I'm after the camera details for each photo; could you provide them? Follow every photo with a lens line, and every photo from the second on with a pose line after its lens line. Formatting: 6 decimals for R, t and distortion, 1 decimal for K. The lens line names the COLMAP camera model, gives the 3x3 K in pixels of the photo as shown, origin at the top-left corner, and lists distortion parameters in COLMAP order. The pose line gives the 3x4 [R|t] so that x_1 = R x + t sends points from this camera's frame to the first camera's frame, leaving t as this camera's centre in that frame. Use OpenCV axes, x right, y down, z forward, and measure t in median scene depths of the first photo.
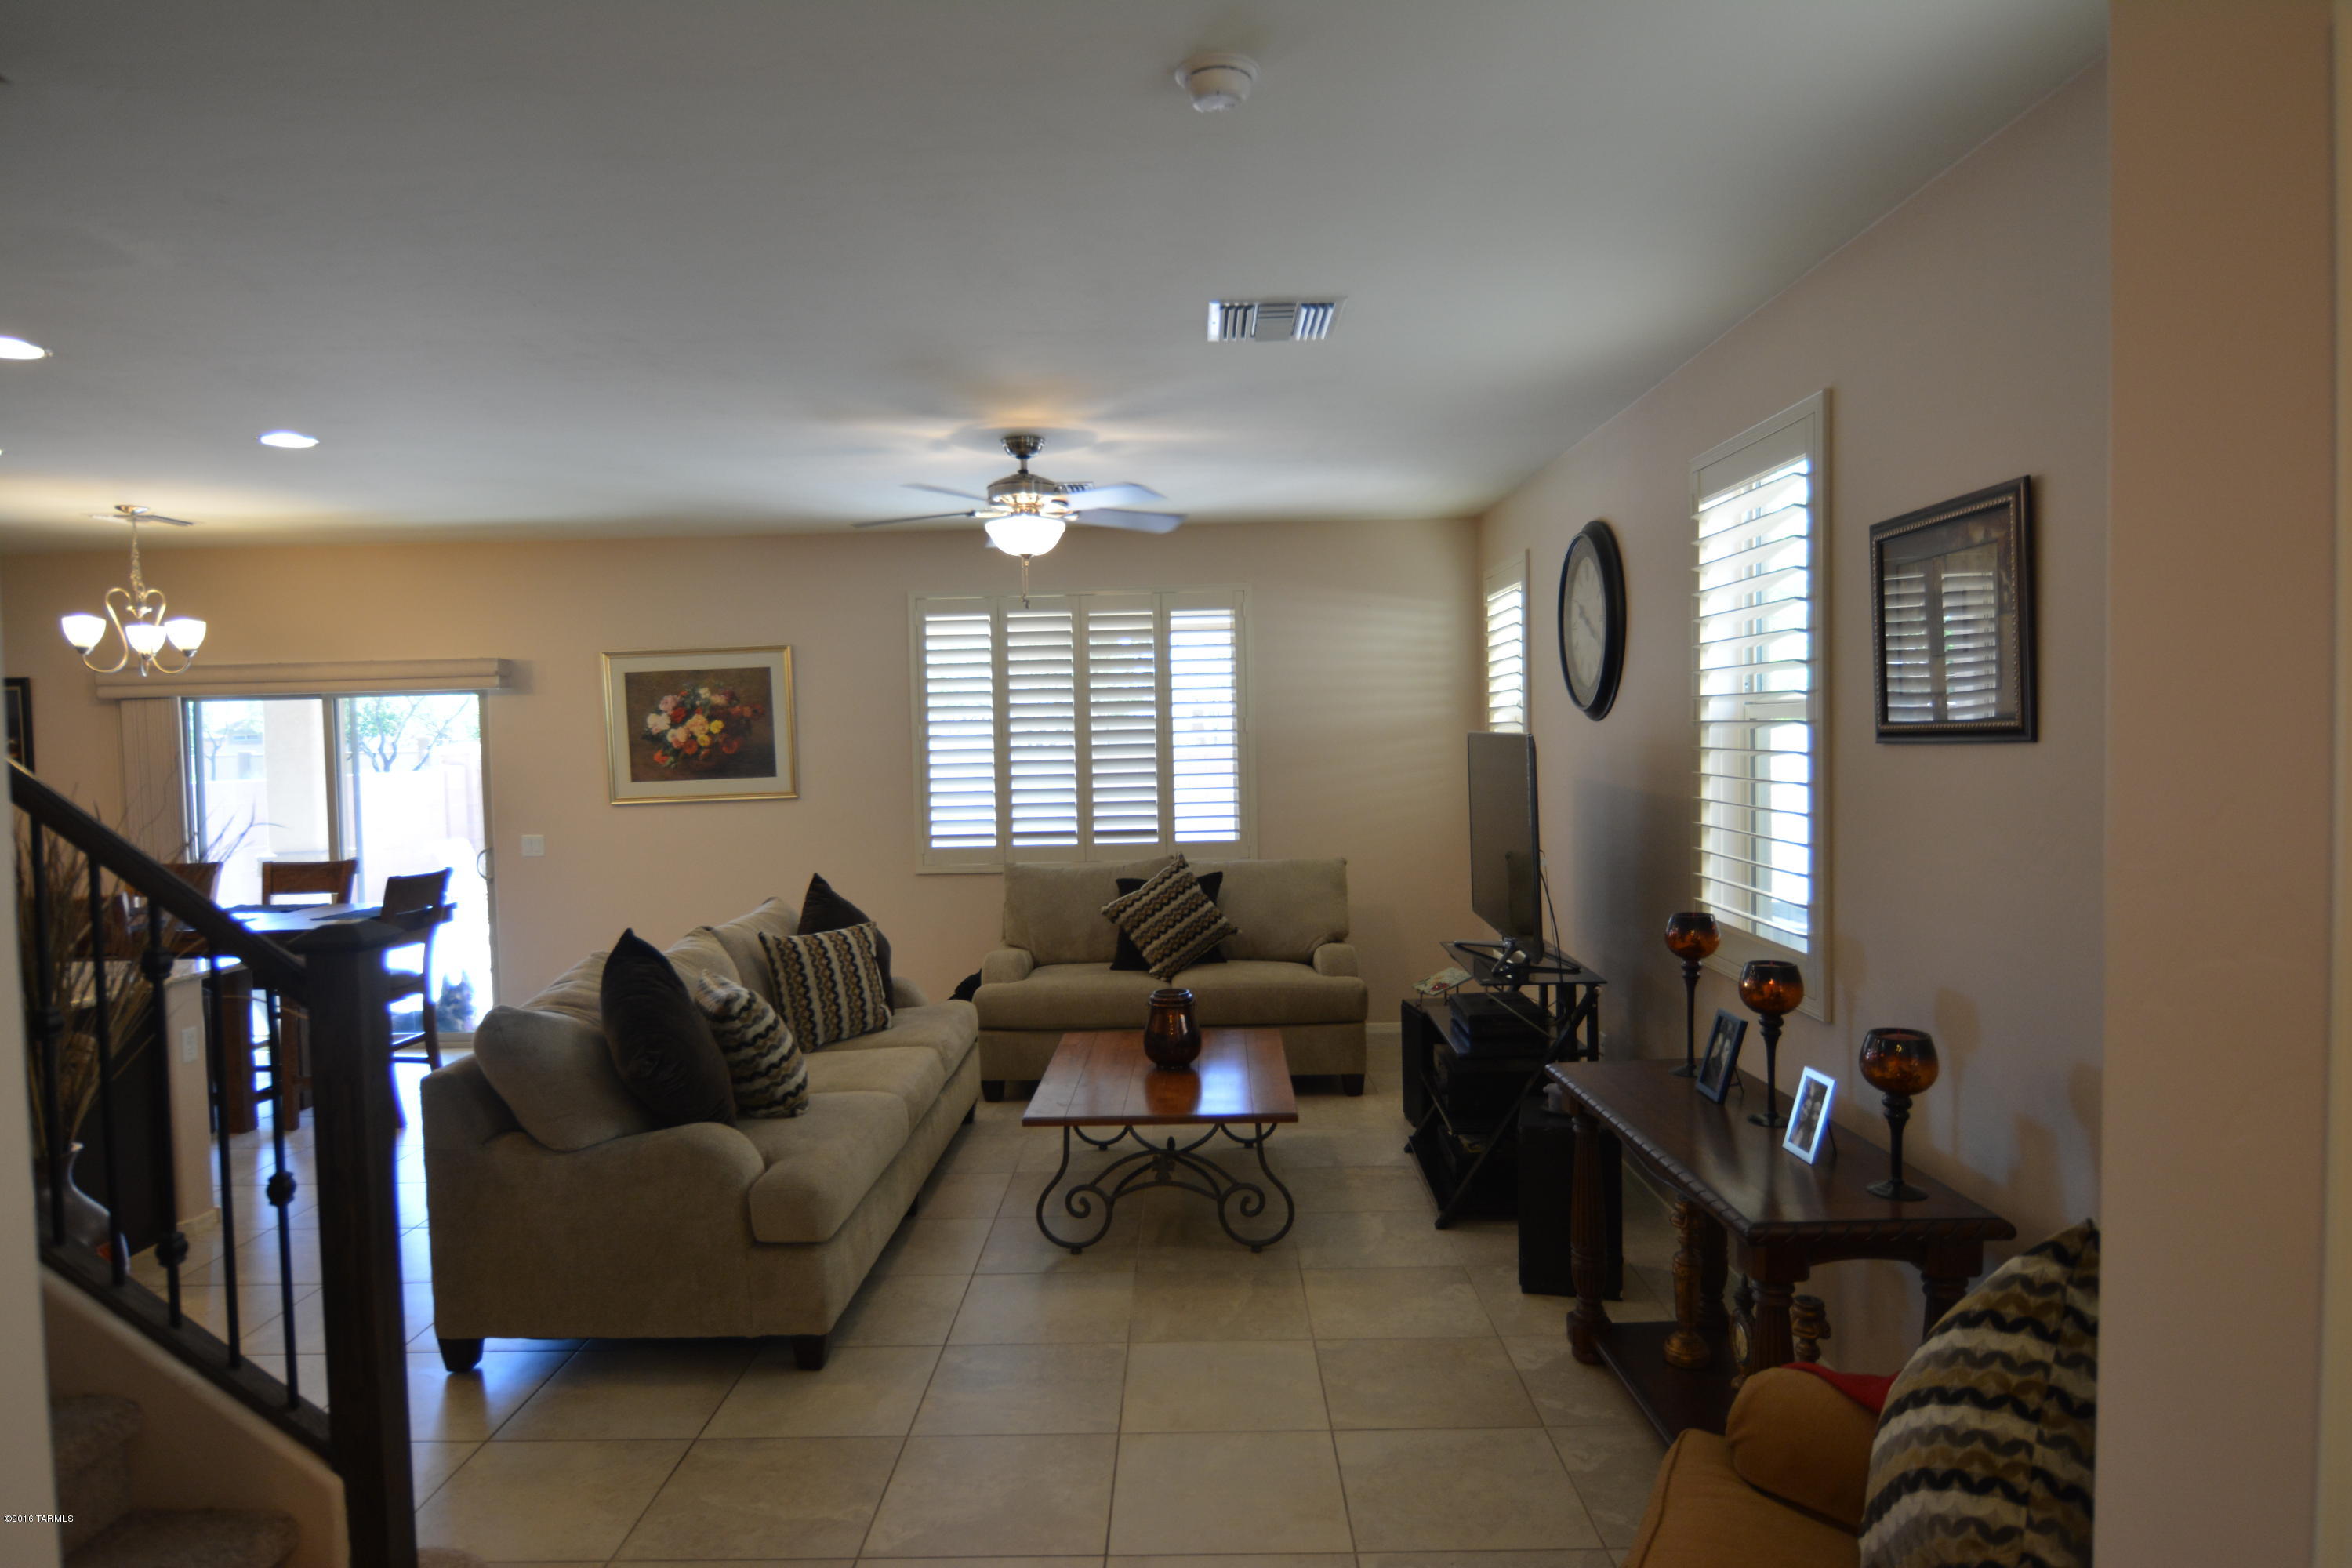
lens RADIAL K [[1376.2, 0, 1177.3], [0, 1376.2, 797.3], [0, 0, 1]] dist [0.001065, -0.001069]
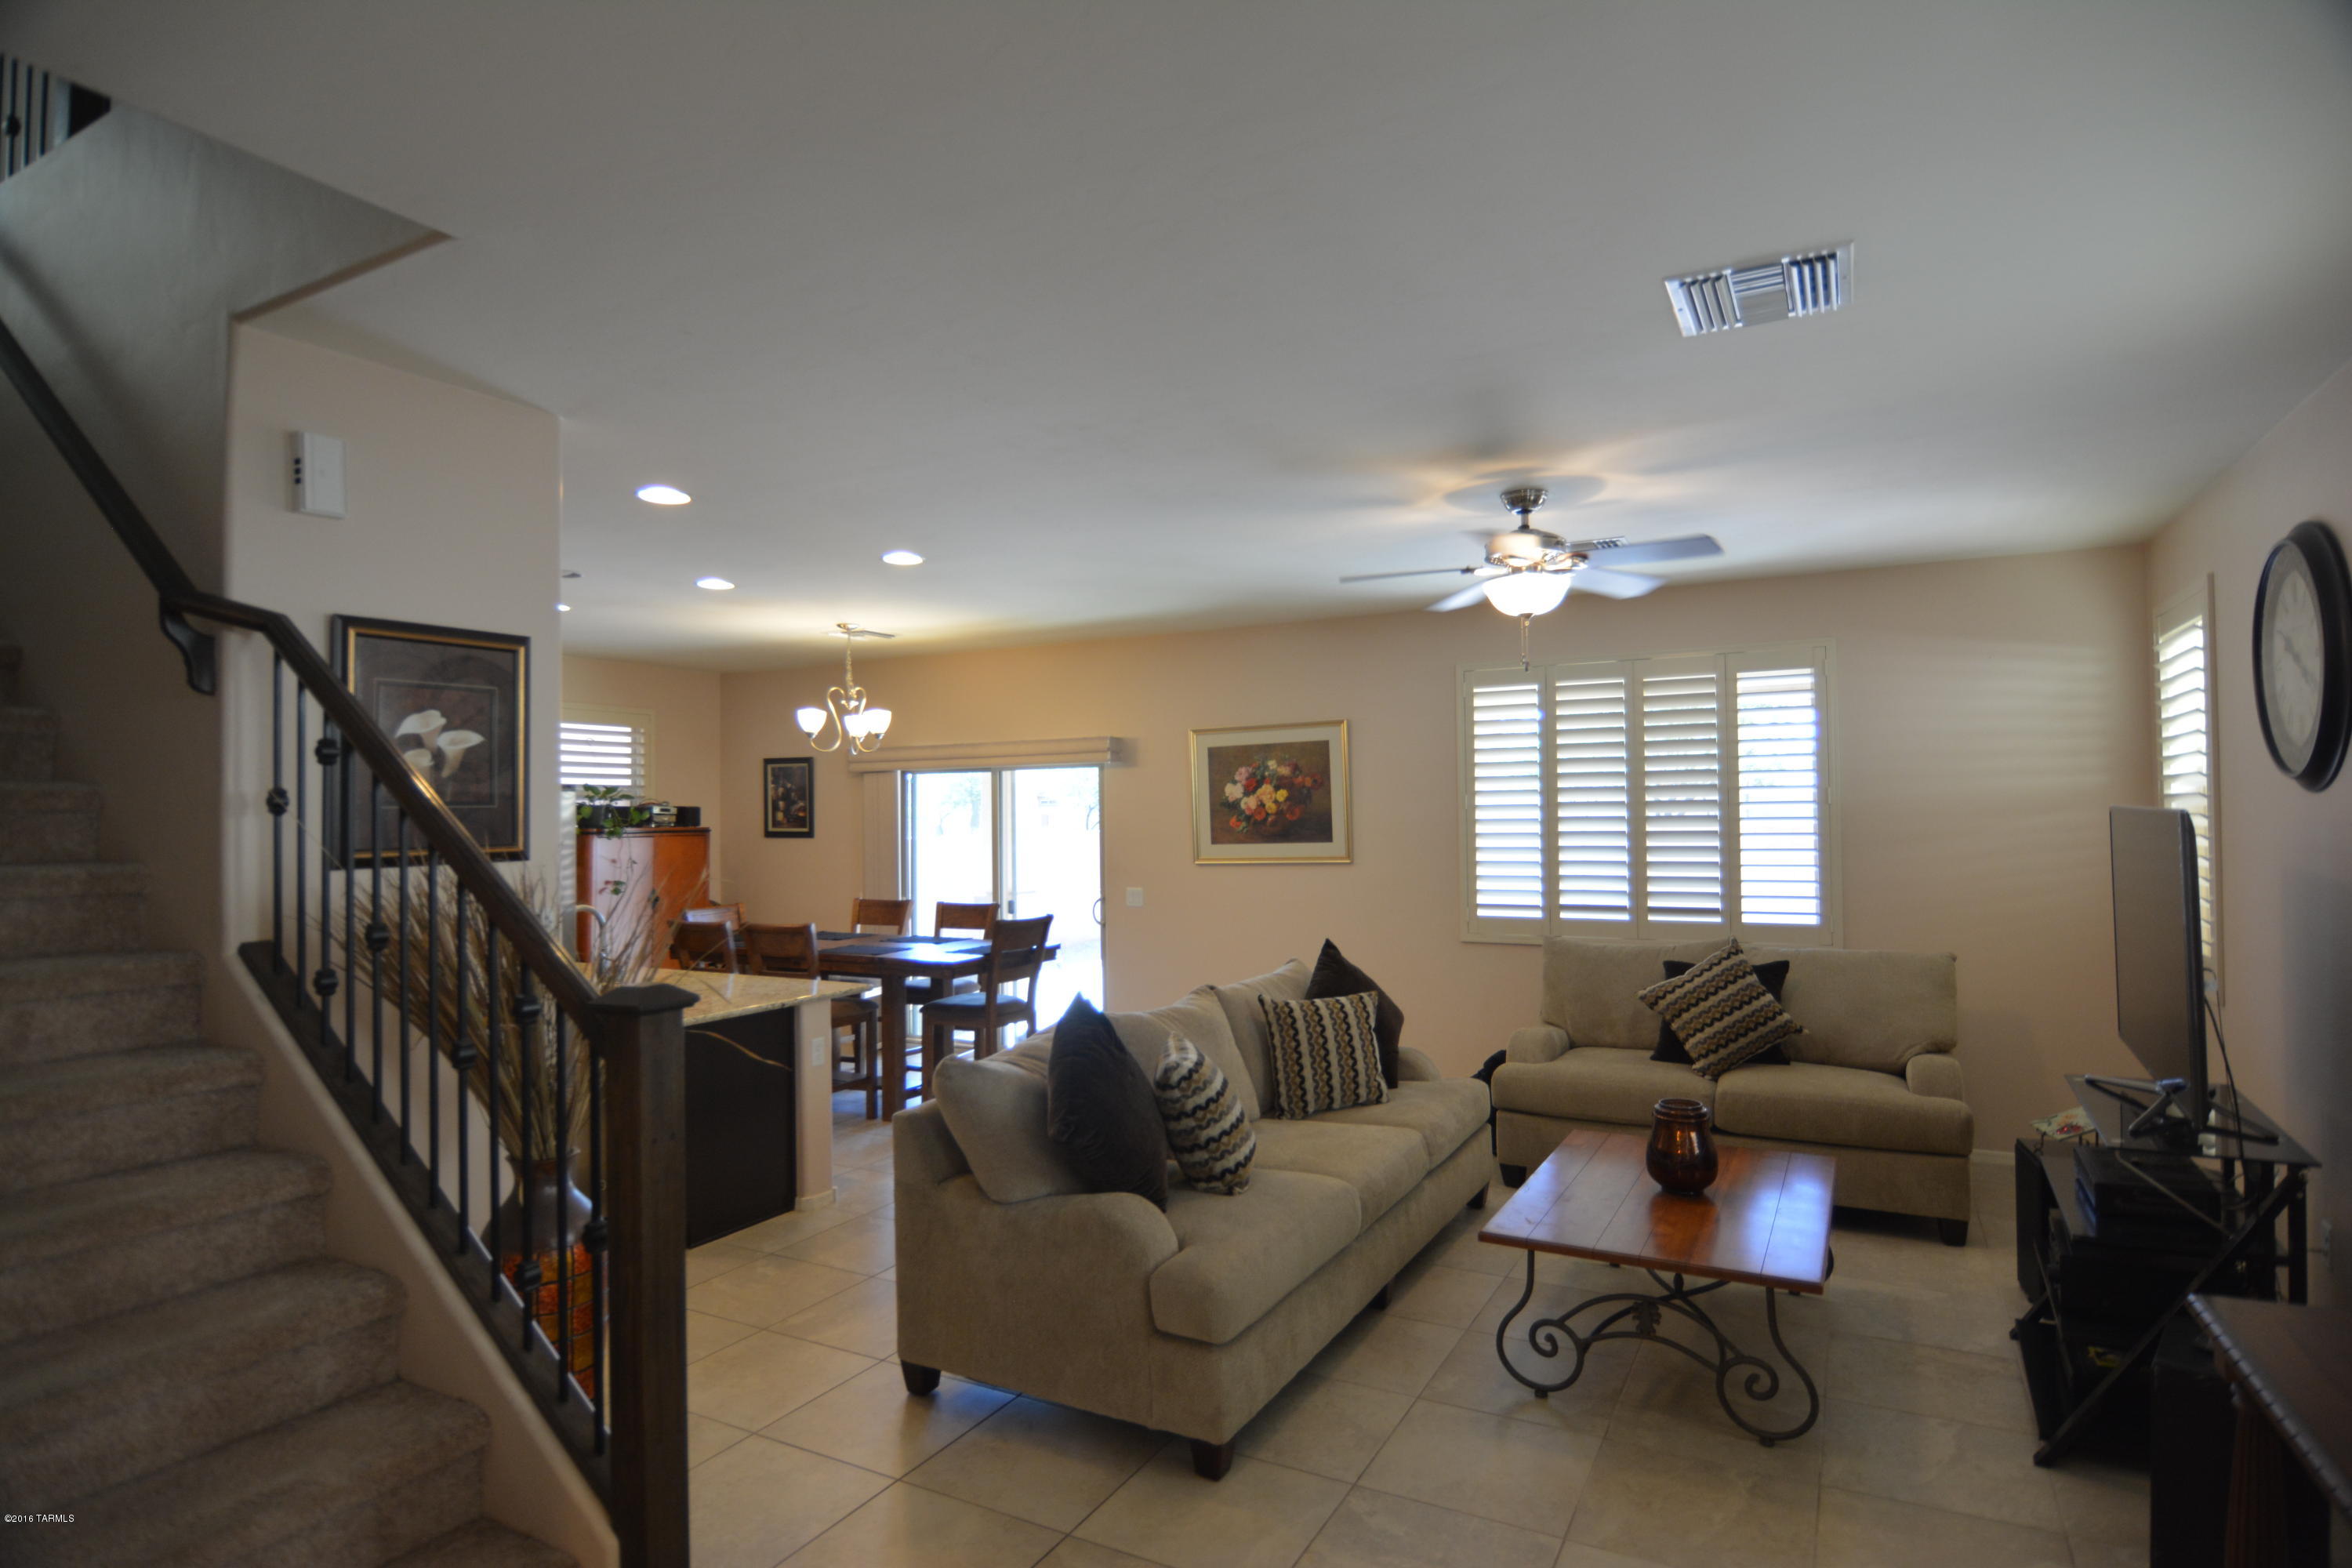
lens RADIAL K [[1232.8, 0, 1177.6], [0, 1232.8, 795.8], [0, 0, 1]] dist [0.011268, -0.027673]
pose [[0.887366, 0.004355, -0.461045, 0.055515], [-0.028055, 0.998613, -0.044565, -0.006421], [0.460211, 0.052480, 0.886257, 0.120085]]
